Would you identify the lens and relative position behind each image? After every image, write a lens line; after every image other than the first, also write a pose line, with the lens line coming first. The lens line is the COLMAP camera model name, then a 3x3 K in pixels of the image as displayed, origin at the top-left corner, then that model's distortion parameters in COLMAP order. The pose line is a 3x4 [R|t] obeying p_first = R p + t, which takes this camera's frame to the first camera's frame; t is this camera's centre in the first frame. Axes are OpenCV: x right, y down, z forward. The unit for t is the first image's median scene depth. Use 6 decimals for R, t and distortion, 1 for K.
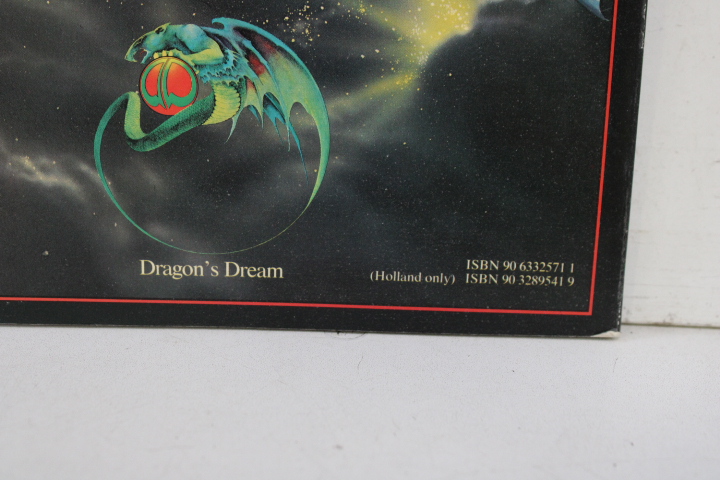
lens RADIAL K [[1020.1, 0, 360.0], [0, 1020.1, 240.0], [0, 0, 1]] dist [-0.049080, 0.009321]
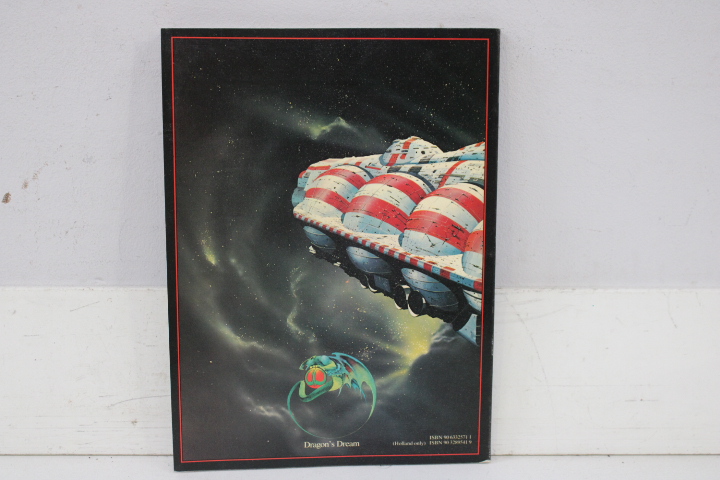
lens RADIAL K [[1035.7, 0, 360.0], [0, 1035.7, 240.0], [0, 0, 1]] dist [-0.035225, -0.057977]
pose [[0.998255, -0.036649, 0.046304, -0.182326], [0.038184, 0.998735, -0.032711, -0.413102], [-0.045047, 0.034422, 0.998392, -1.694982]]
